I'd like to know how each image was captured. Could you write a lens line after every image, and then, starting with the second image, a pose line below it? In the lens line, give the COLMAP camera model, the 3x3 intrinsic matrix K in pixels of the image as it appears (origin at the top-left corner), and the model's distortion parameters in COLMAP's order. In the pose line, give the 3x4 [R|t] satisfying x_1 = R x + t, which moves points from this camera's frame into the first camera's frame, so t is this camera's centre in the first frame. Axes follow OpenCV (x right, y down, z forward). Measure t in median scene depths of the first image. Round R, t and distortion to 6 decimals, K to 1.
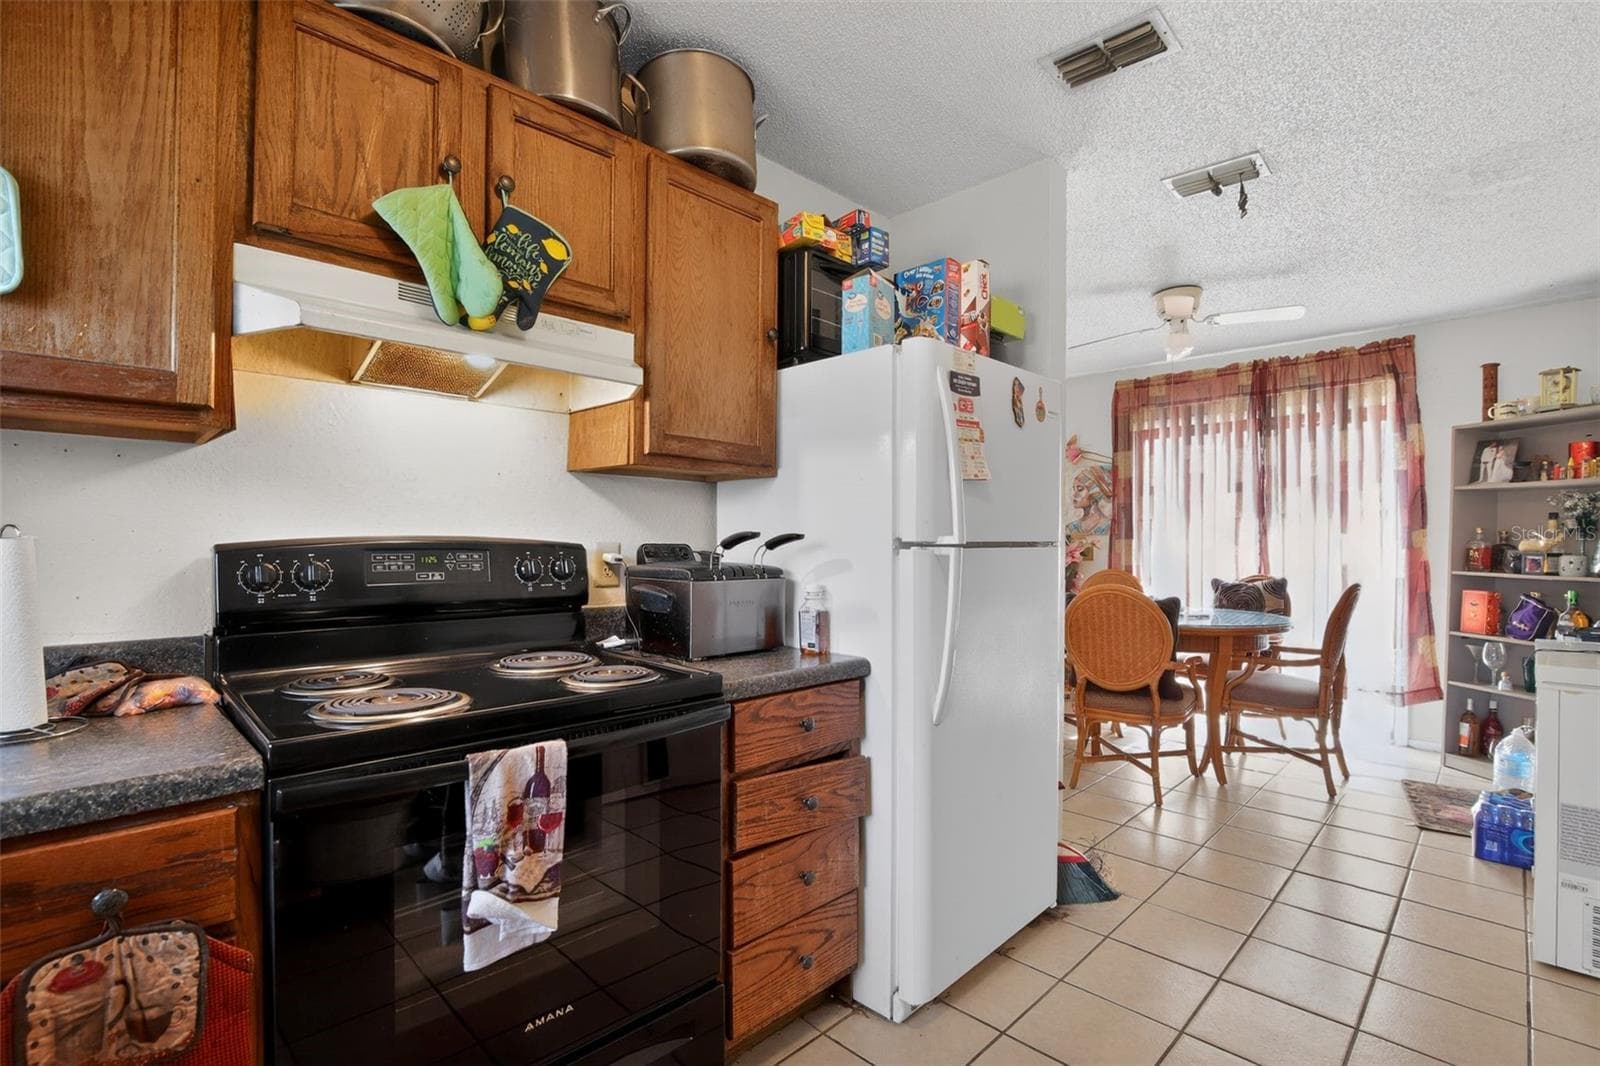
lens RADIAL K [[735.4, 0, 794.3], [0, 735.4, 539.2], [0, 0, 1]] dist [-0.020073, 0.001175]
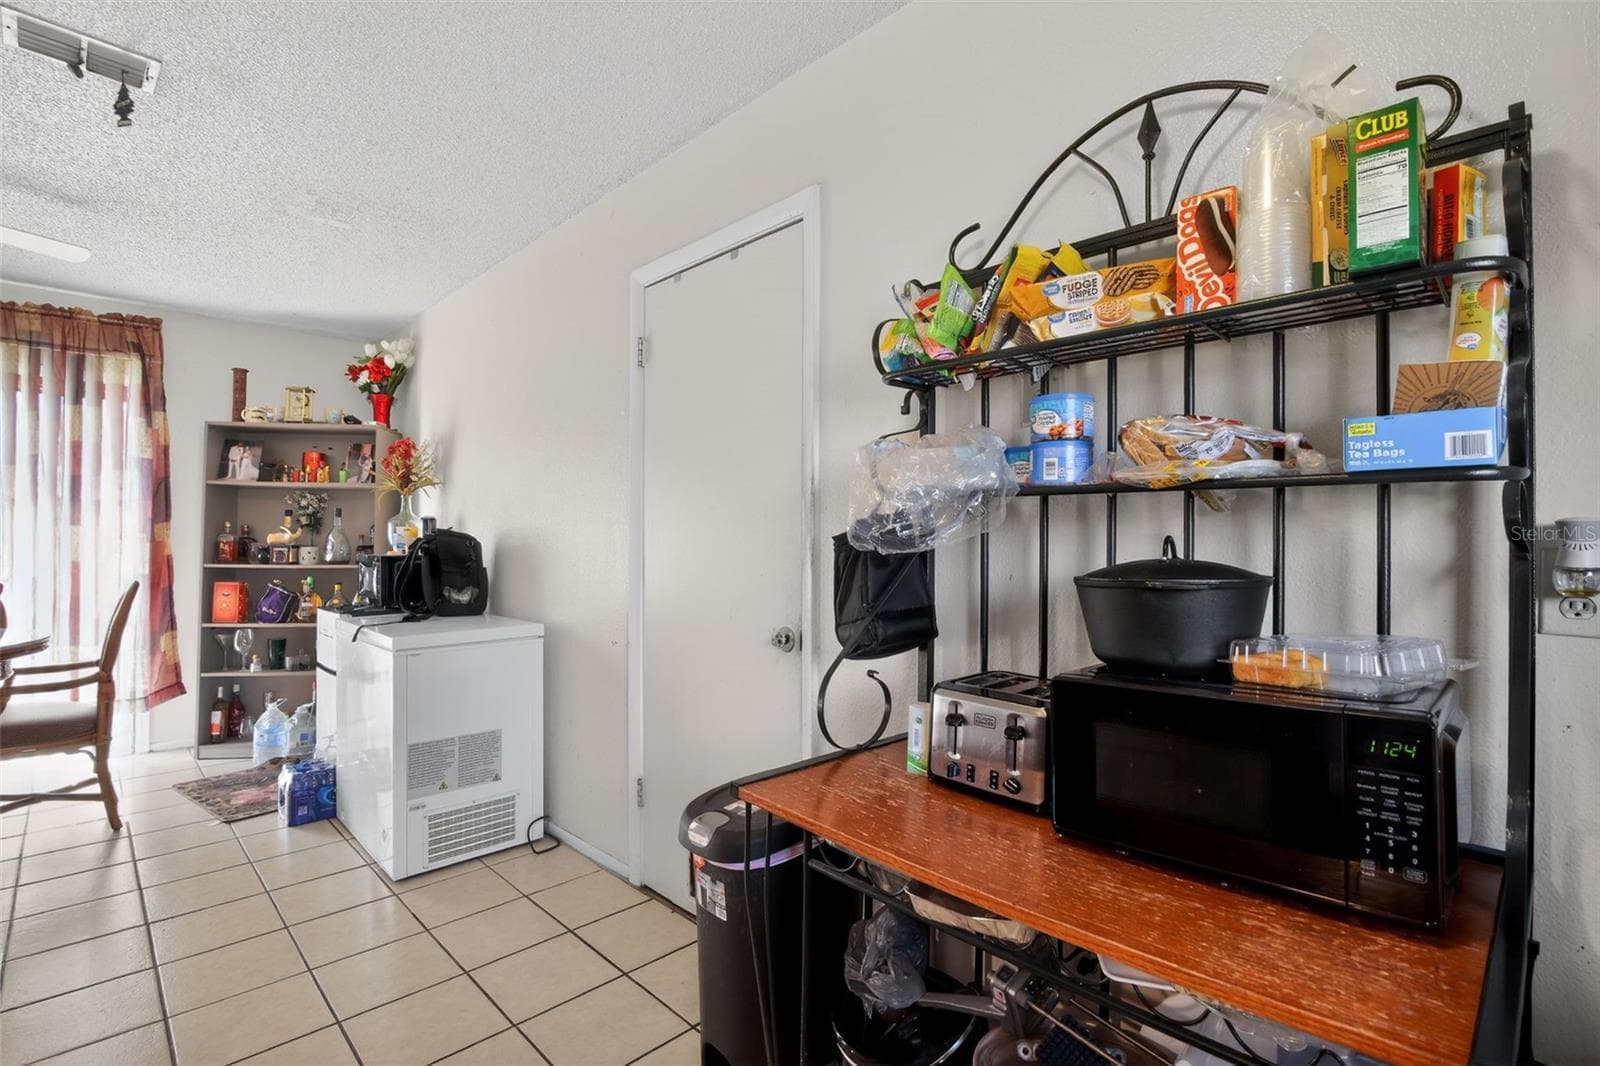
lens RADIAL K [[735.4, 0, 802.2], [0, 735.4, 531.2], [0, 0, 1]] dist [-0.020073, 0.001175]
pose [[-0.004101, 0.007085, 0.999966, -0.103202], [-0.005846, 0.999958, -0.007109, 0.000227], [-0.999974, -0.005875, -0.004060, 0.159293]]
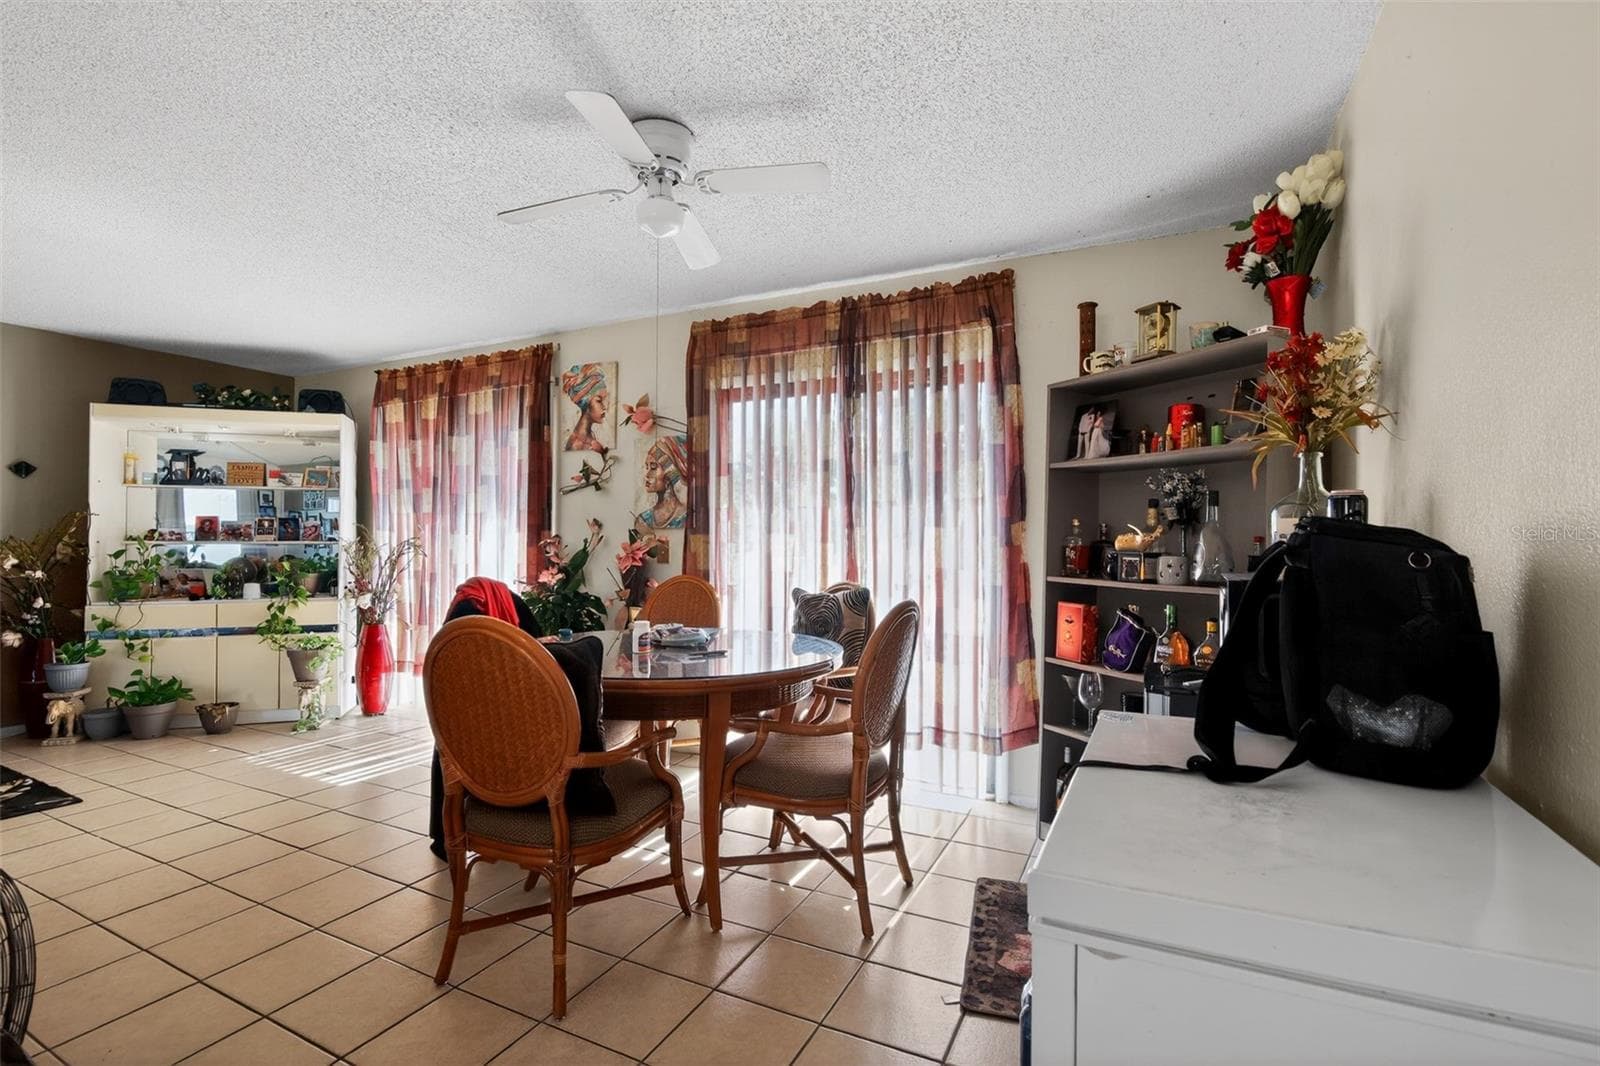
lens RADIAL K [[735.4, 0, 793.7], [0, 735.4, 527.8], [0, 0, 1]] dist [-0.020073, 0.001175]
pose [[0.949845, 0.003042, 0.312706, 0.399684], [0.000208, 0.999946, -0.010359, 0.001061], [-0.312721, 0.009905, 0.949794, 0.341134]]
